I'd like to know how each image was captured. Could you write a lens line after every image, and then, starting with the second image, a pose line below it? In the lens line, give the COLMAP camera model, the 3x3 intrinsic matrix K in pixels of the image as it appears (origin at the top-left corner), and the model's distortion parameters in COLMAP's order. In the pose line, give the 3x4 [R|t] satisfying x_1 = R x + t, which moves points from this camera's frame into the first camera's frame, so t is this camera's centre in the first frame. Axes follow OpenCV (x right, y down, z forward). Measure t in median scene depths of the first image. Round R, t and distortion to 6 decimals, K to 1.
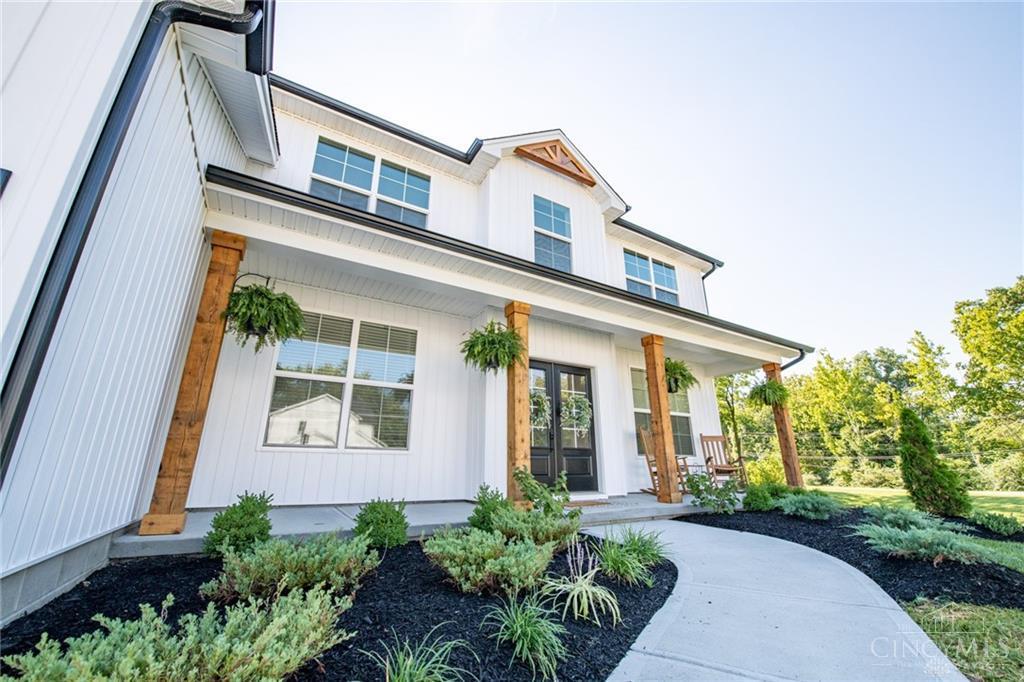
lens RADIAL K [[407.0, 0, 512.0], [0, 407.0, 342.3], [0, 0, 1]] dist [-0.019378, -0.000647]
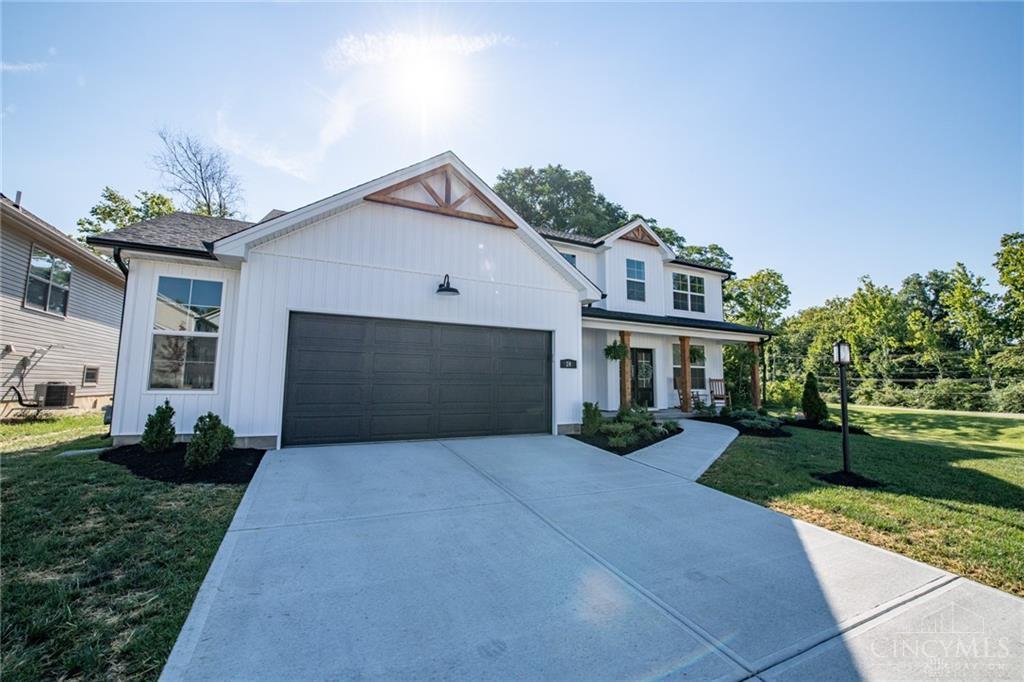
lens RADIAL K [[407.0, 0, 511.0], [0, 407.0, 340.5], [0, 0, 1]] dist [-0.019378, -0.000647]
pose [[0.996094, 0.002741, -0.088260, -0.041564], [0.014981, 0.979784, 0.199496, -0.049281], [0.087023, -0.200039, 0.975916, -0.129158]]
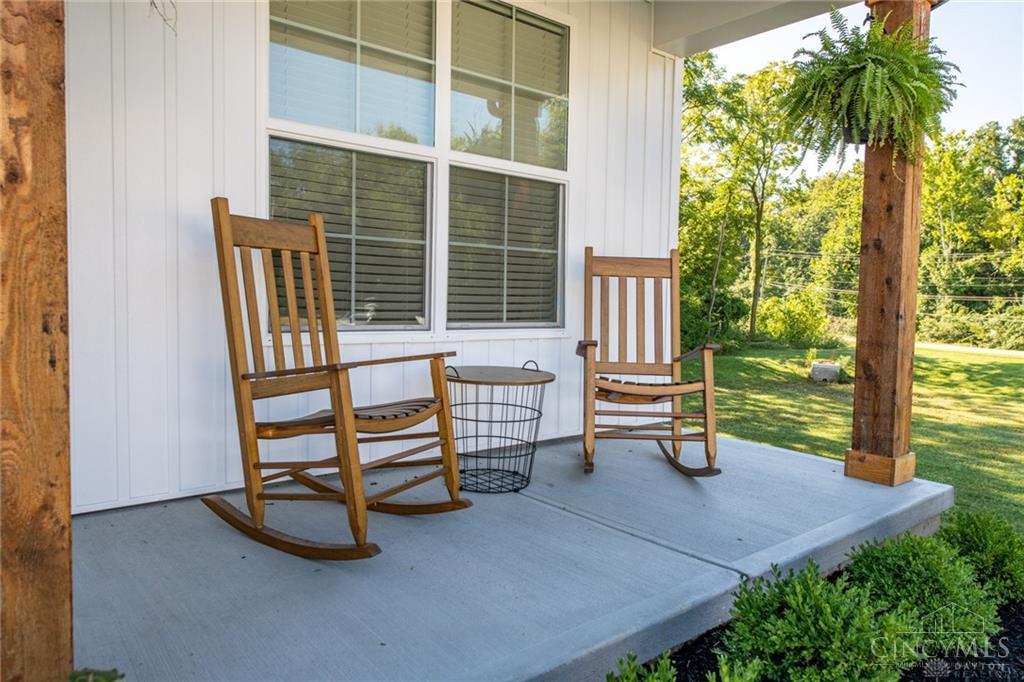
lens RADIAL K [[683.1, 0, 511.4], [0, 683.1, 341.2], [0, 0, 1]] dist [0.007505, -0.004774]
pose [[0.988531, 0.013832, 0.150382, 0.053512], [-0.067198, 0.932068, 0.355998, 0.019385], [-0.135242, -0.362020, 0.922307, 0.087411]]
